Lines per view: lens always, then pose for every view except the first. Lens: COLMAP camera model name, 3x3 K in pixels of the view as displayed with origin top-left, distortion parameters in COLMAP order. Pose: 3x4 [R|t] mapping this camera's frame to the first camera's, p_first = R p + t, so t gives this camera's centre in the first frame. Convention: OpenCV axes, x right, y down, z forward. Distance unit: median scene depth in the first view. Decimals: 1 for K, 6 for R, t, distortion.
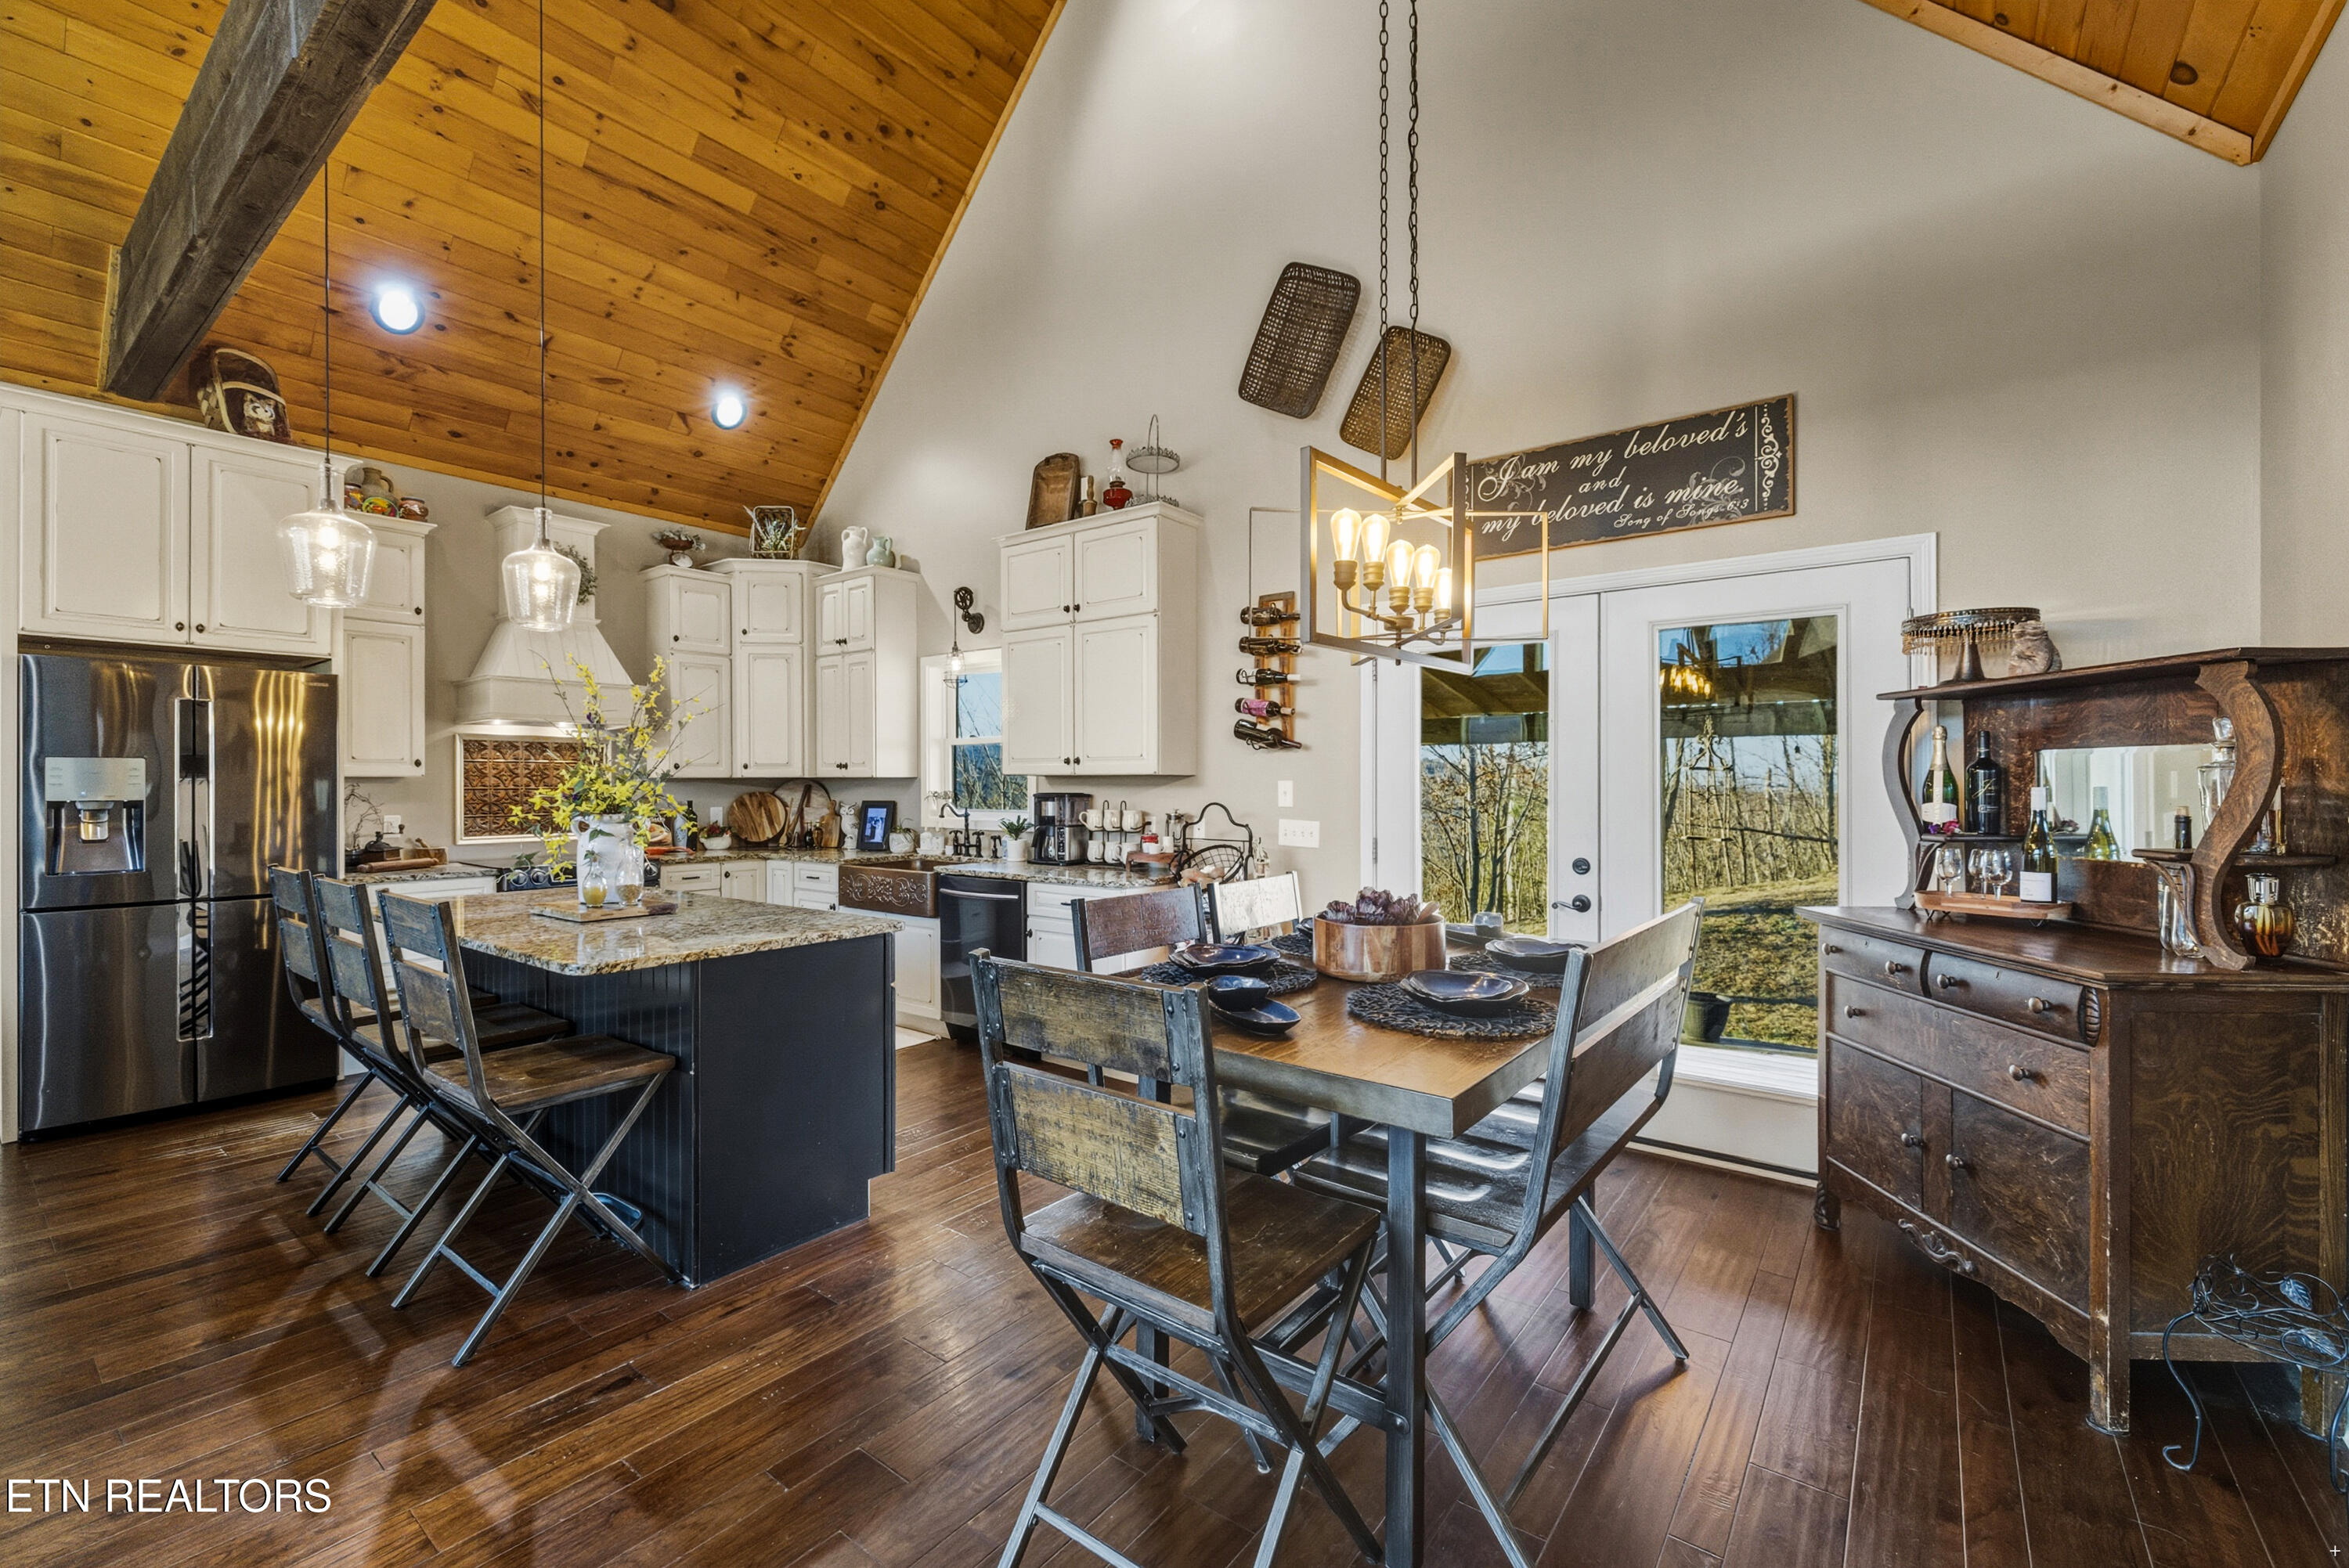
lens RADIAL K [[975.2, 0, 1176.0], [0, 975.2, 784.8], [0, 0, 1]] dist [0.007624, -0.003333]
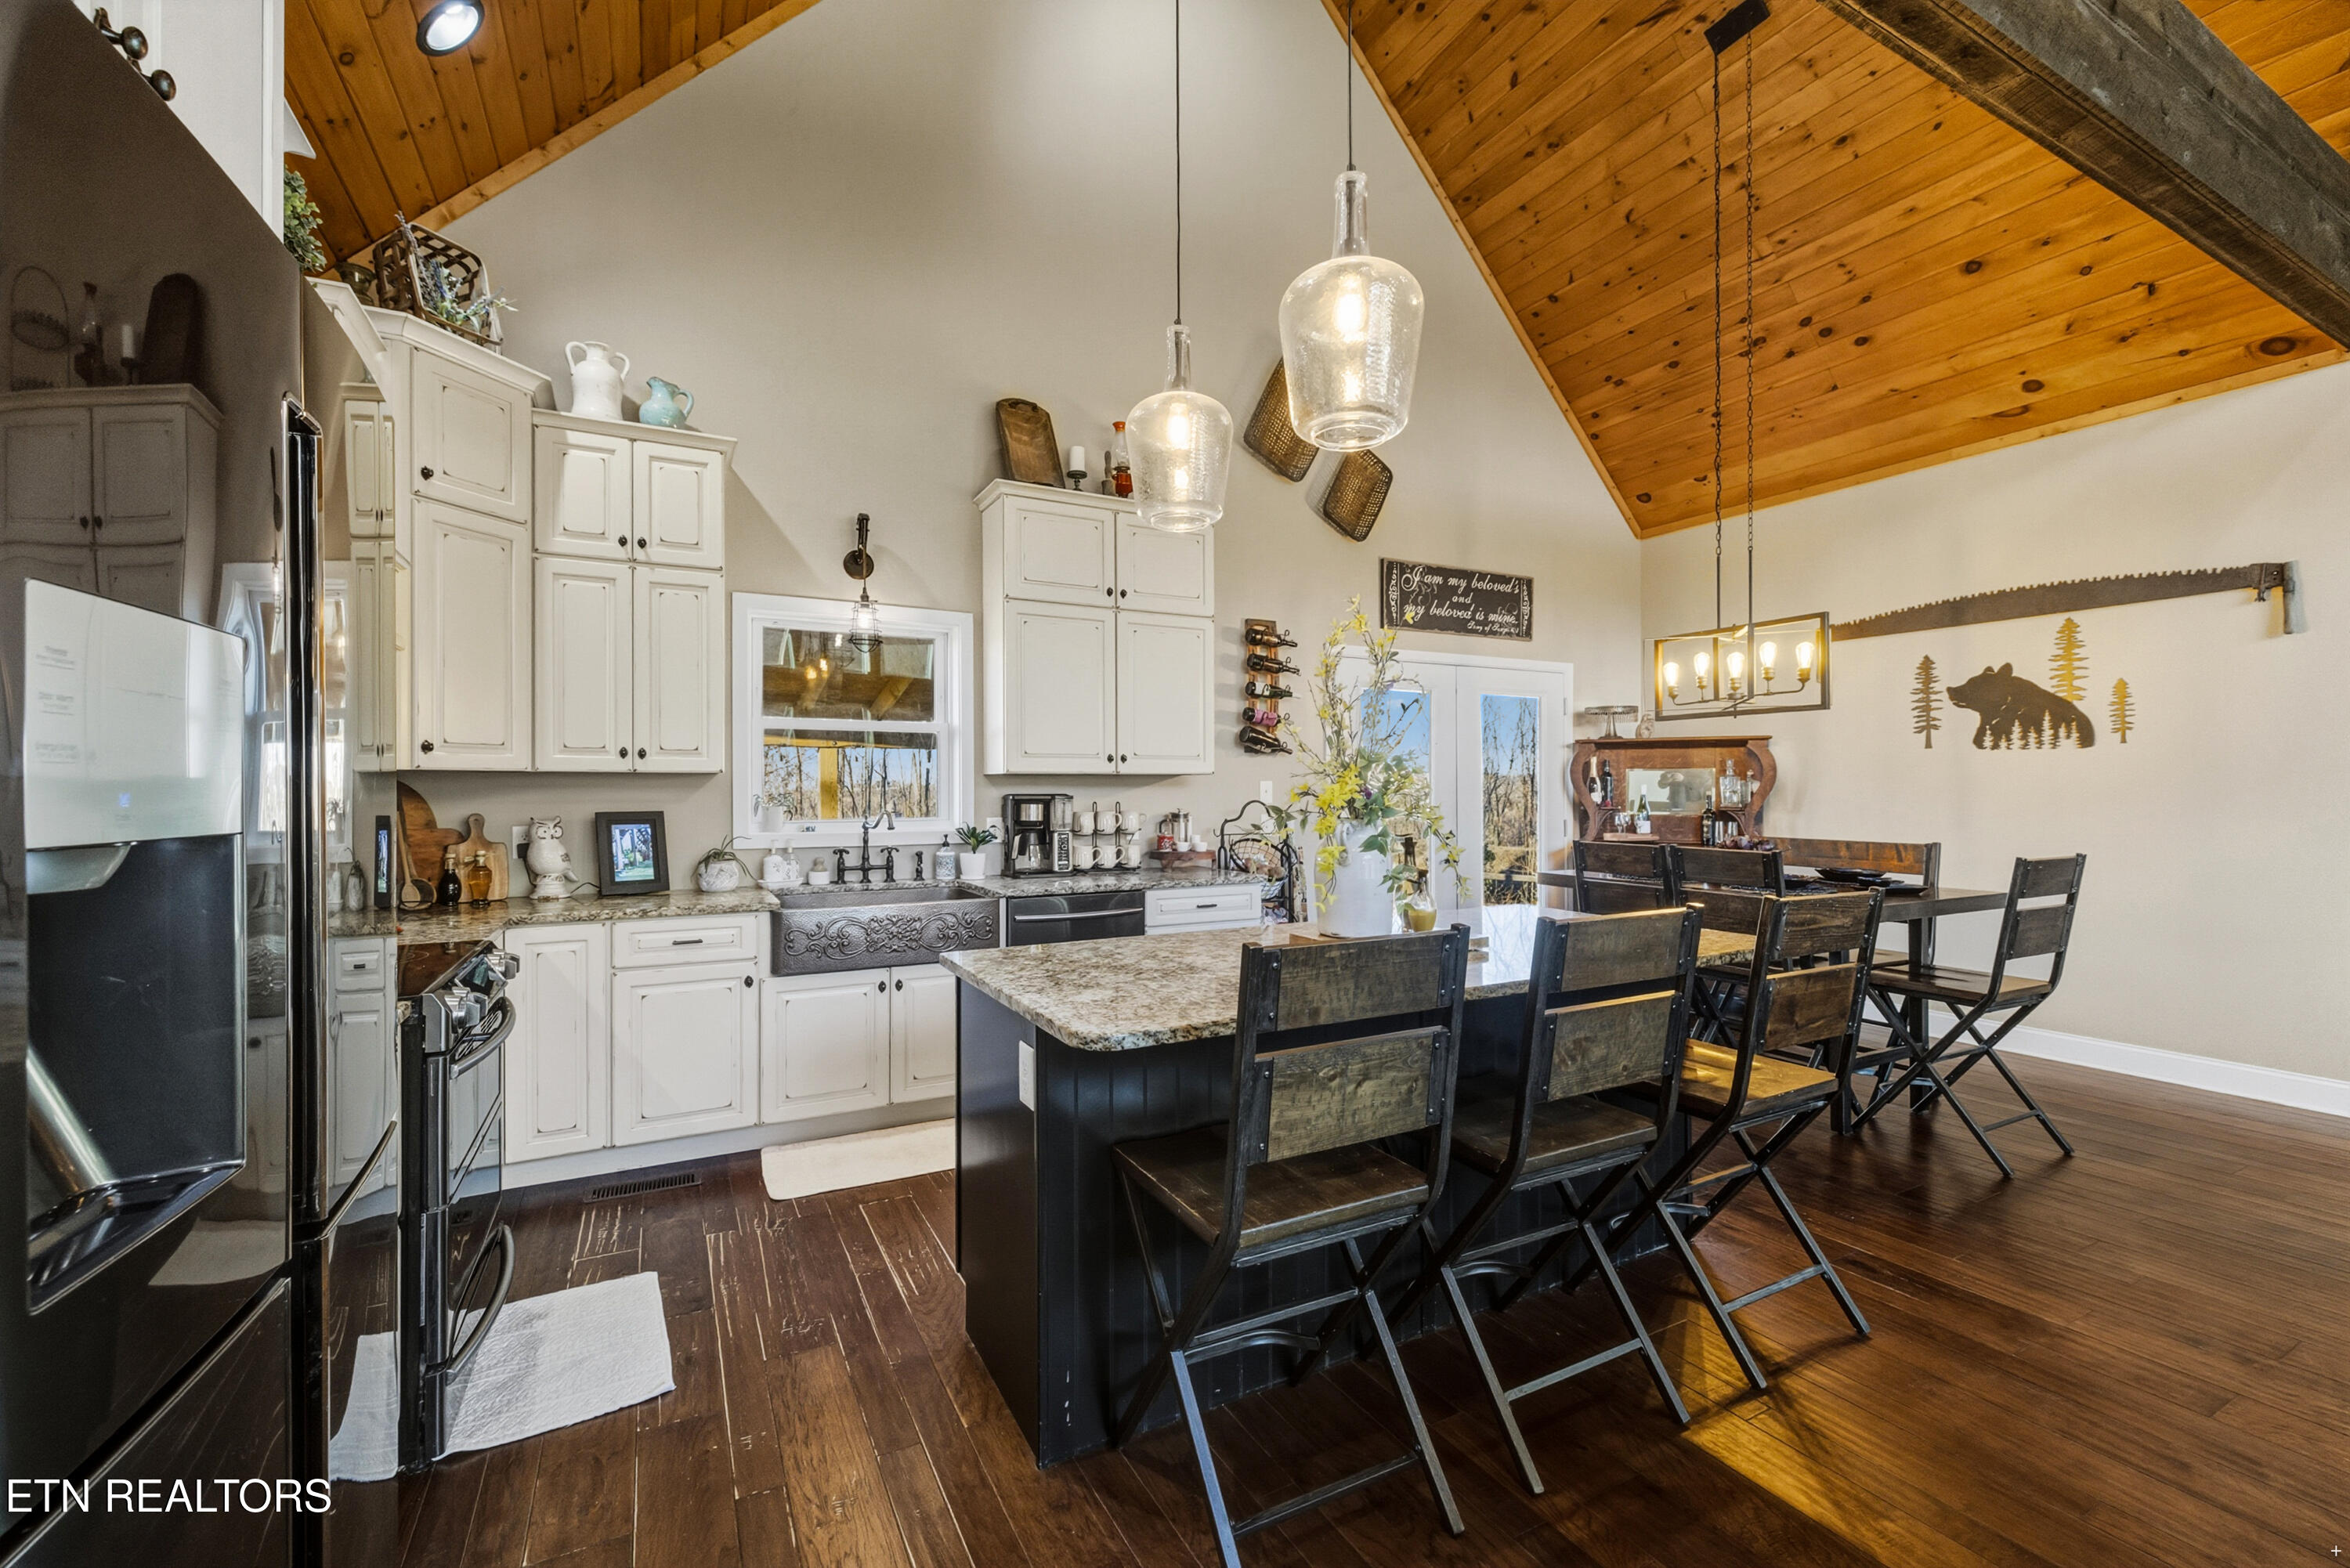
lens RADIAL K [[975.6, 0, 1176.6], [0, 975.6, 783.9], [0, 0, 1]] dist [0.007624, -0.003333]
pose [[0.411435, 0.004017, 0.911430, -0.990373], [0.004500, 0.999969, -0.006439, 0.005841], [-0.911428, 0.006751, 0.411404, 0.614378]]
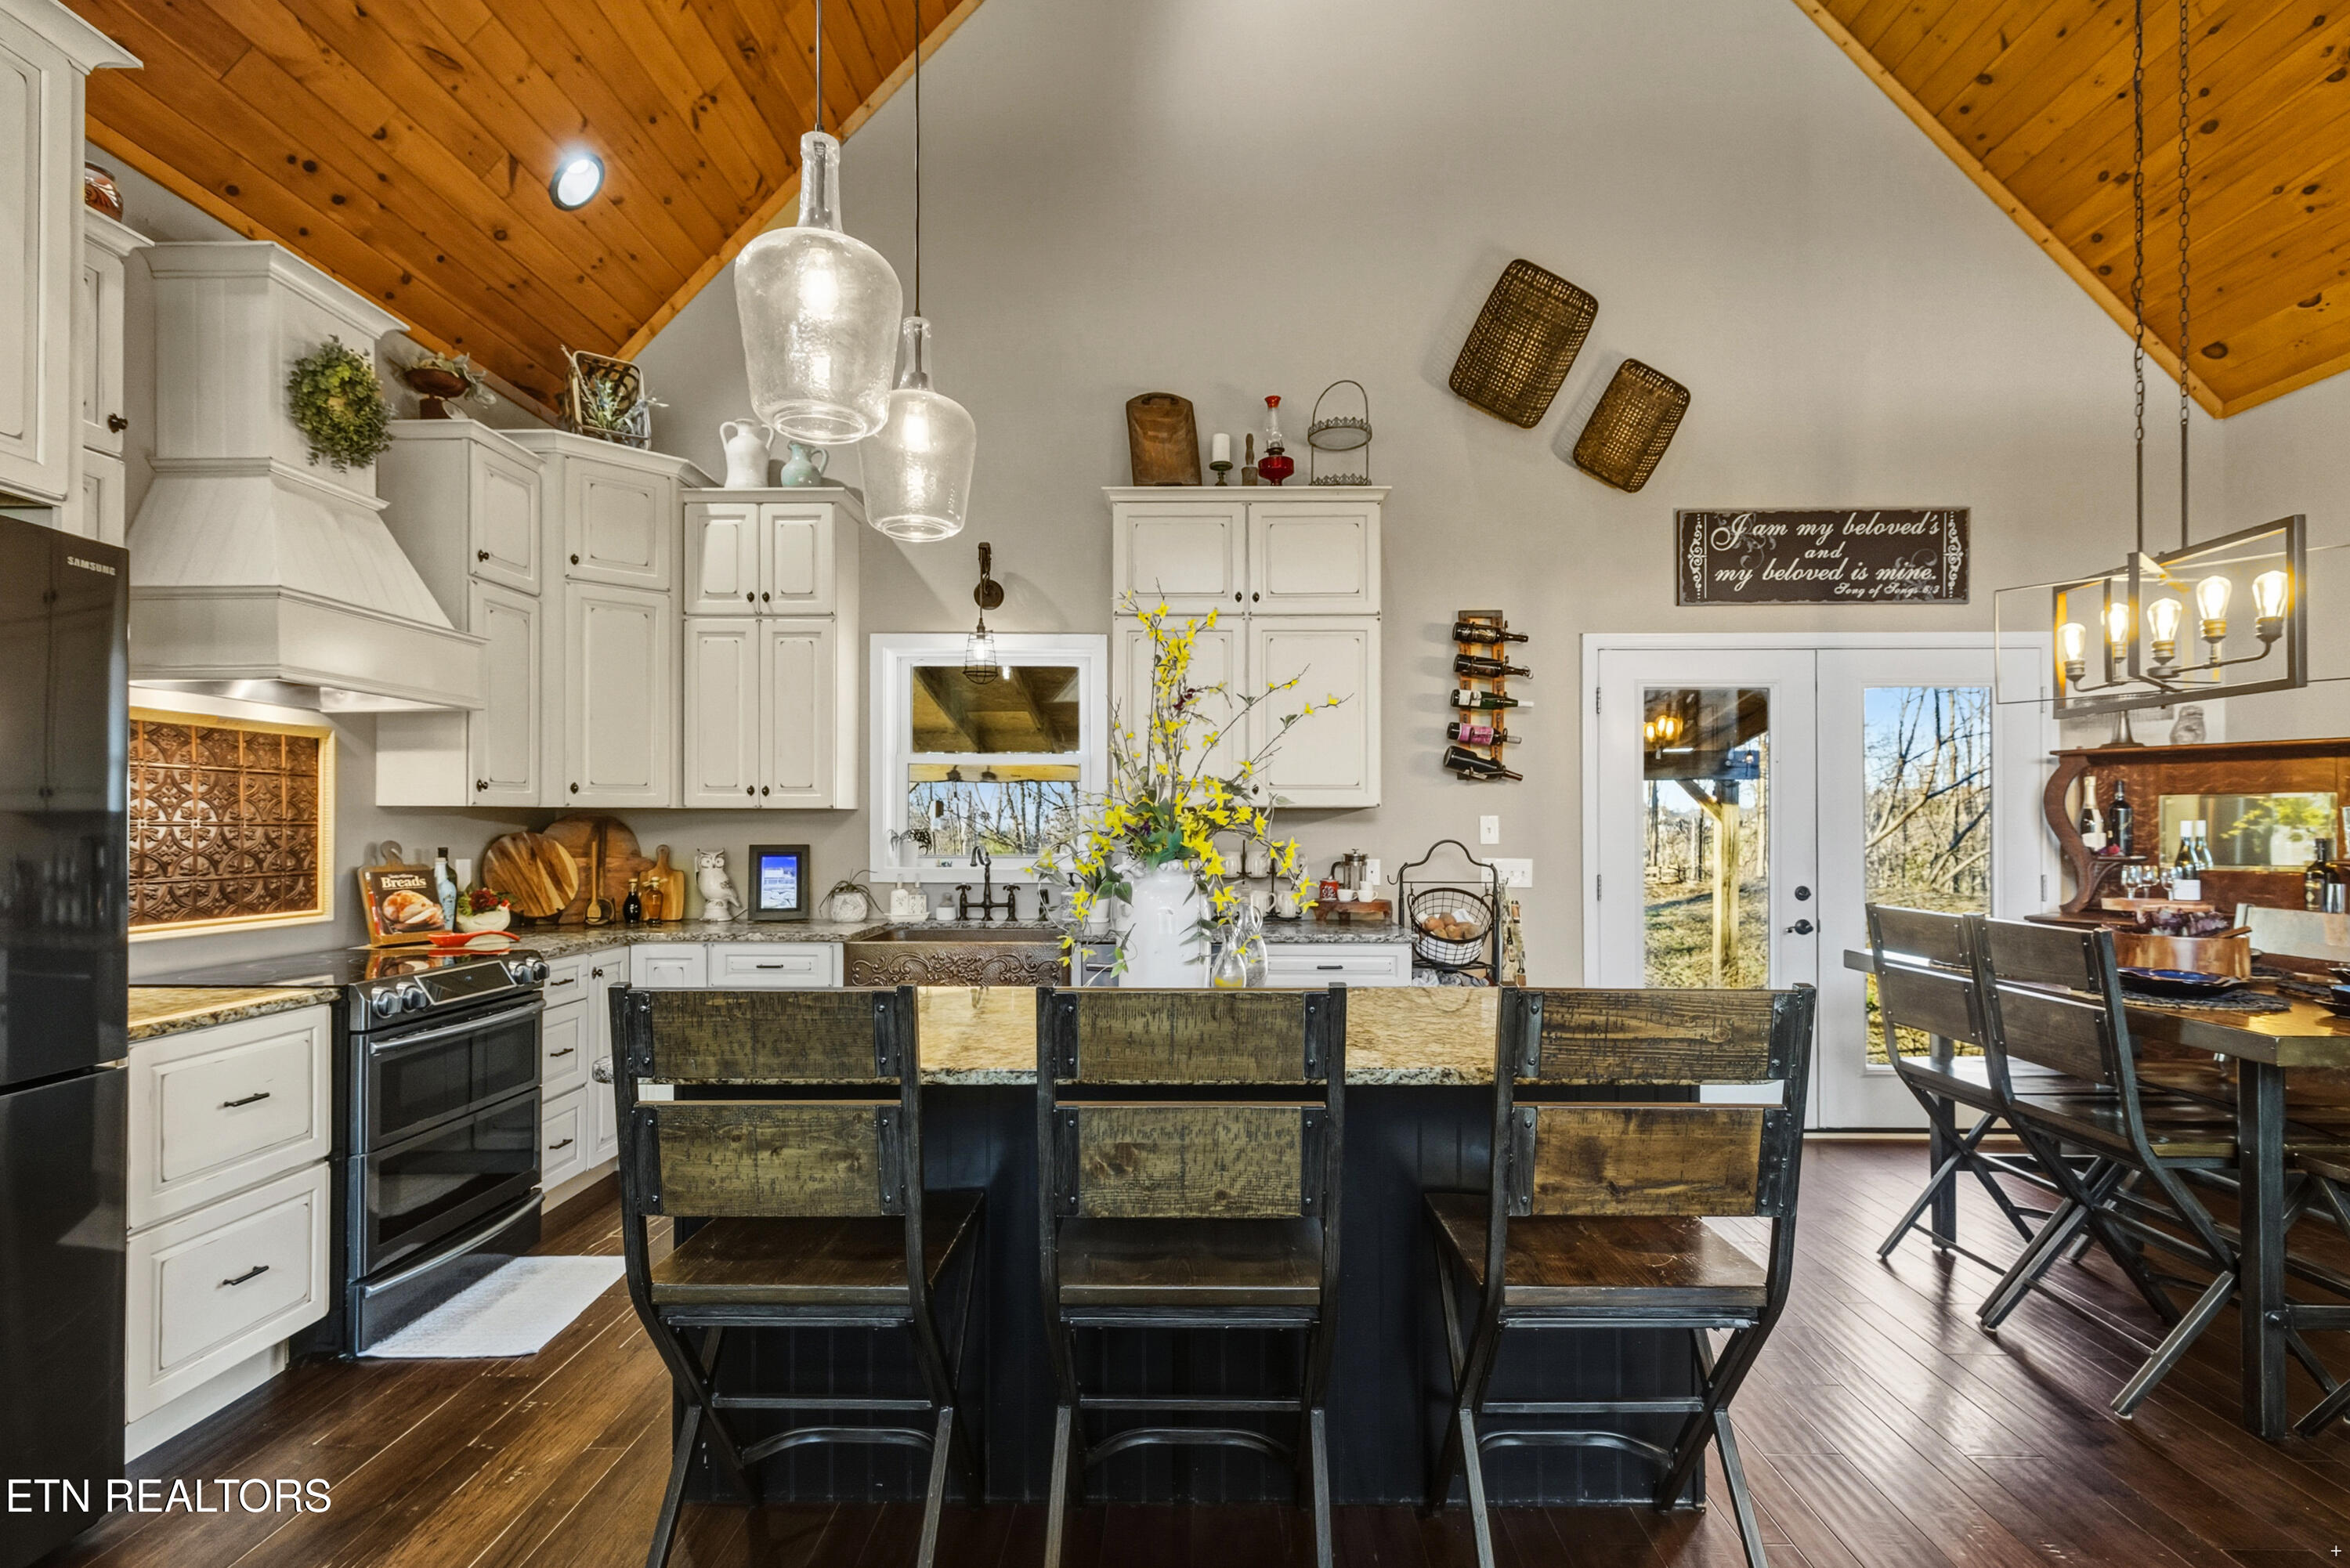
lens RADIAL K [[1133.0, 0, 1183.1], [0, 1133.0, 817.5], [0, 0, 1]] dist [0.003361, 0.001703]
pose [[0.800007, 0.005506, 0.599965, -0.752628], [0.000870, 0.999946, -0.010338, 0.008013], [-0.599990, 0.008792, 0.799959, 0.319733]]
